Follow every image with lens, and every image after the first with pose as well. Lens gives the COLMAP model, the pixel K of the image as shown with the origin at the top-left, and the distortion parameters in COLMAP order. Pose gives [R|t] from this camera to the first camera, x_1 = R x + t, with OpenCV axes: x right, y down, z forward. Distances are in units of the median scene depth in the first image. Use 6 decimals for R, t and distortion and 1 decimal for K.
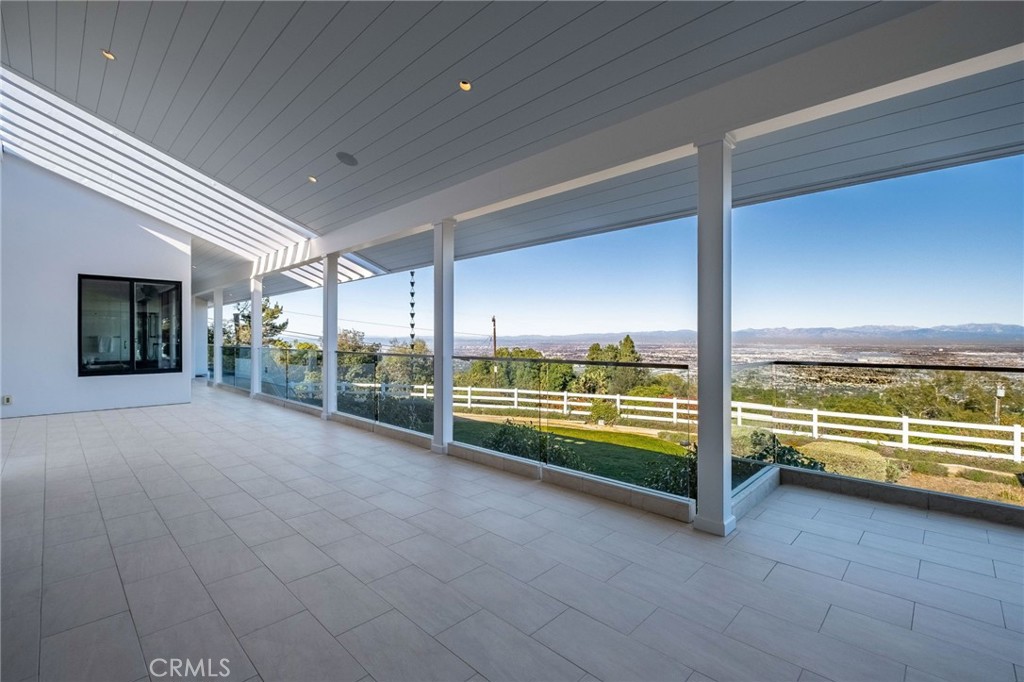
lens RADIAL K [[457.2, 0, 511.2], [0, 457.2, 335.6], [0, 0, 1]] dist [0.005251, -0.004100]
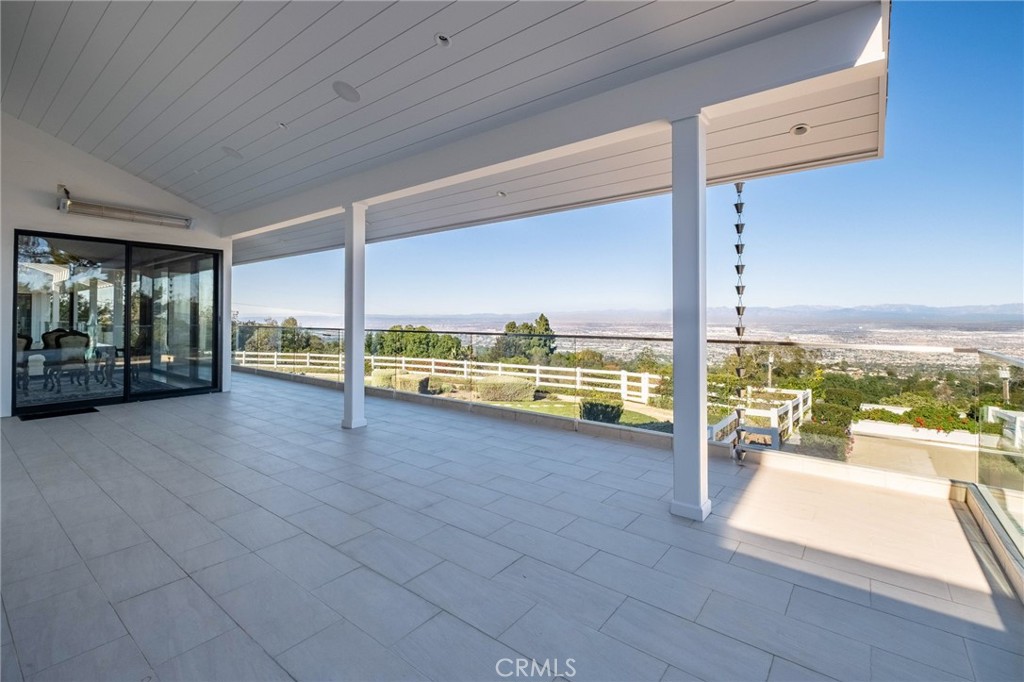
lens RADIAL K [[457.2, 0, 513.7], [0, 457.2, 330.2], [0, 0, 1]] dist [0.005251, -0.004100]
pose [[0.994659, -0.002544, 0.103186, 0.084639], [-0.001067, 0.999389, 0.034922, -0.000717], [-0.103212, -0.034846, 0.994049, -0.078945]]
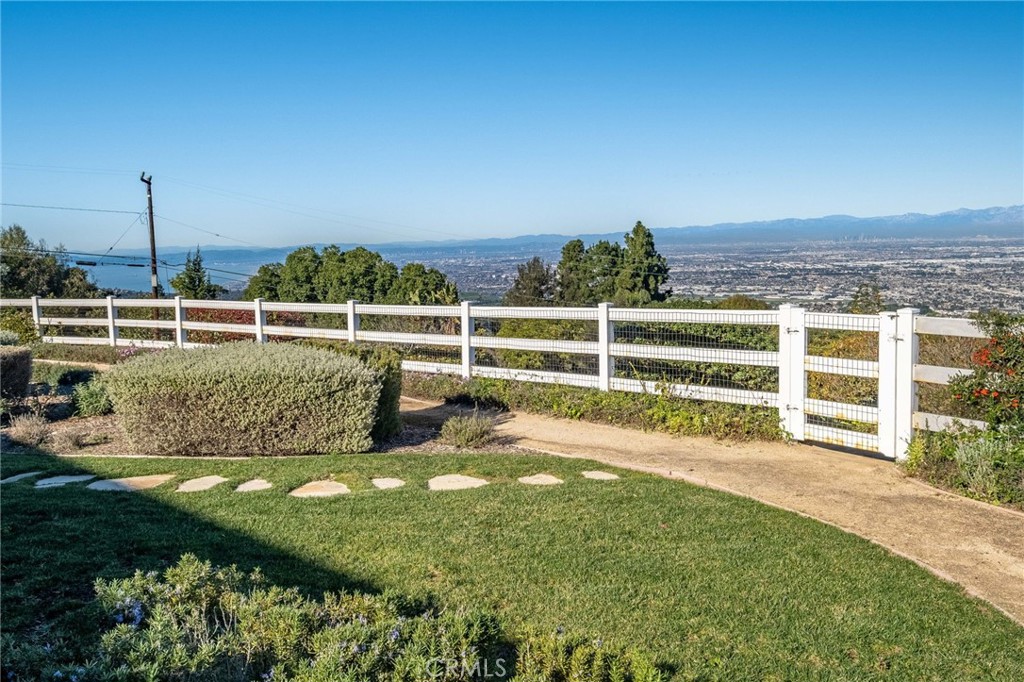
lens RADIAL K [[869.1, 0, 516.5], [0, 869.1, 359.5], [0, 0, 1]] dist [0.002509, 0.014402]
pose [[0.999430, -0.033262, 0.005695, 0.117986], [0.032148, 0.989759, 0.139084, 0.013140], [-0.010263, -0.138822, 0.990264, 0.010295]]
